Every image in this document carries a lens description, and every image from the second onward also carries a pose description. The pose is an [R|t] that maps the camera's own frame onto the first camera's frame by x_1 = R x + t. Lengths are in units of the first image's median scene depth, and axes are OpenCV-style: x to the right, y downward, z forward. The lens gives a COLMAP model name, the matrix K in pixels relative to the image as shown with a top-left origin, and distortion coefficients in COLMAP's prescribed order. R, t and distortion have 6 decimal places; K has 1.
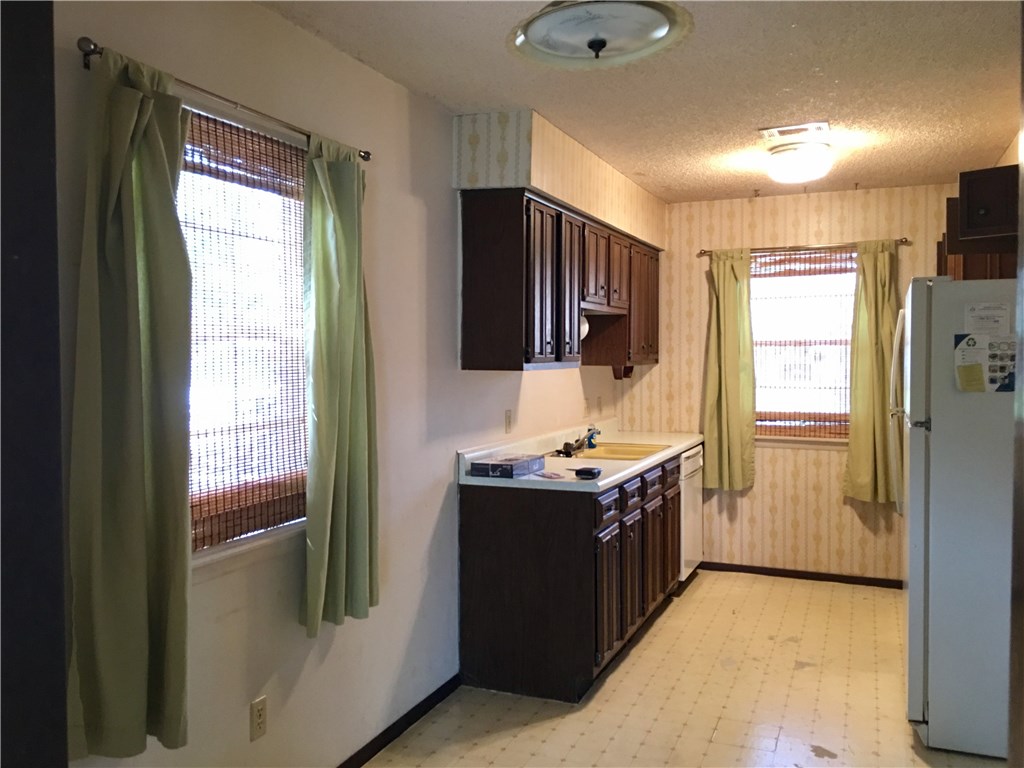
lens RADIAL K [[857.7, 0, 505.0], [0, 857.7, 379.2], [0, 0, 1]] dist [0.045983, 0.002932]
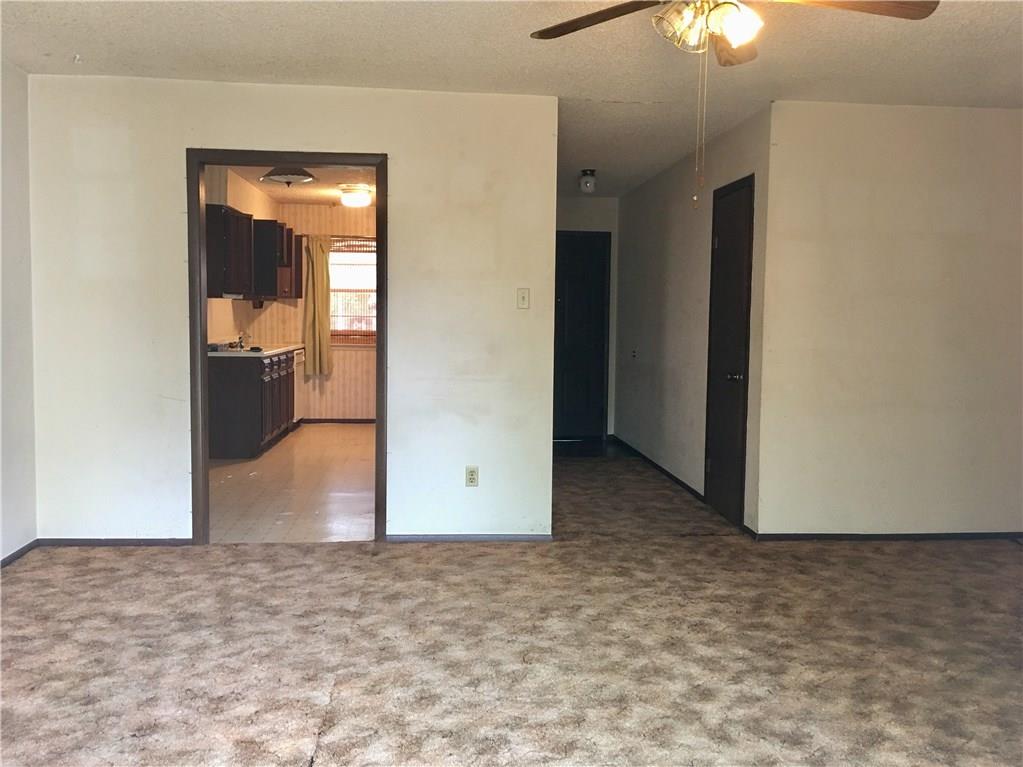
lens RADIAL K [[856.9, 0, 505.8], [0, 856.9, 384.8], [0, 0, 1]] dist [0.045983, 0.002932]
pose [[0.882489, -0.019014, 0.469948, -0.221267], [-0.008419, 0.998384, 0.056204, 0.048159], [-0.470257, -0.053556, 0.880903, -0.698990]]
